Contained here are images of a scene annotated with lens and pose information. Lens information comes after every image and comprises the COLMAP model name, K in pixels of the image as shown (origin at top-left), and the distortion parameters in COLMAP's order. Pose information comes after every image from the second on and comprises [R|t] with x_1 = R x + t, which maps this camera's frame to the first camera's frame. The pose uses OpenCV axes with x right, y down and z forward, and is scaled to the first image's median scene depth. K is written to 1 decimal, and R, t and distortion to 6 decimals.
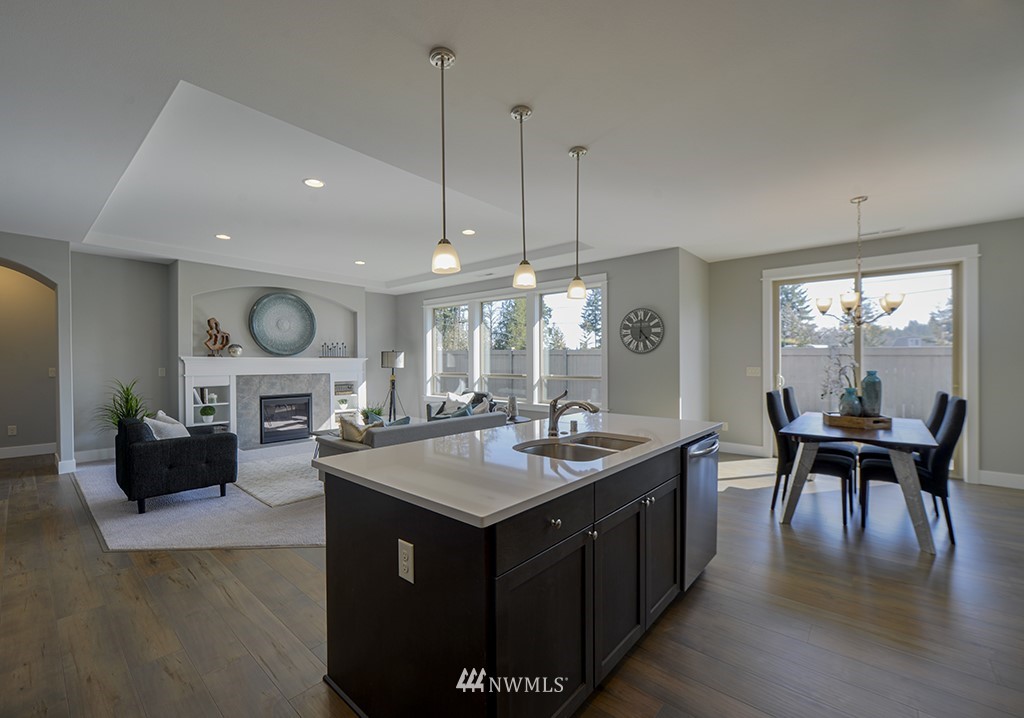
lens RADIAL K [[429.1, 0, 514.1], [0, 429.1, 368.6], [0, 0, 1]] dist [0.000176, 0.000234]
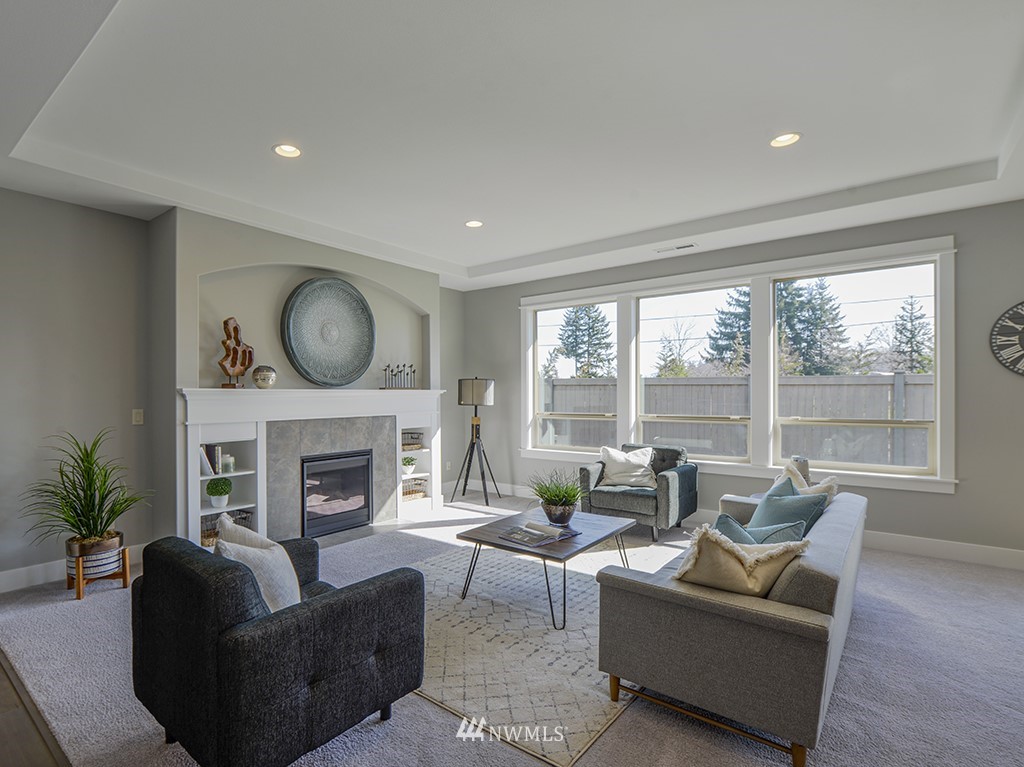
lens RADIAL K [[540.0, 0, 501.9], [0, 540.0, 397.6], [0, 0, 1]] dist [0.001593, -0.001588]
pose [[0.999592, -0.004425, 0.028231, -0.345499], [0.004744, 0.999926, -0.011236, -0.005574], [-0.028179, 0.011366, 0.999538, 0.275890]]
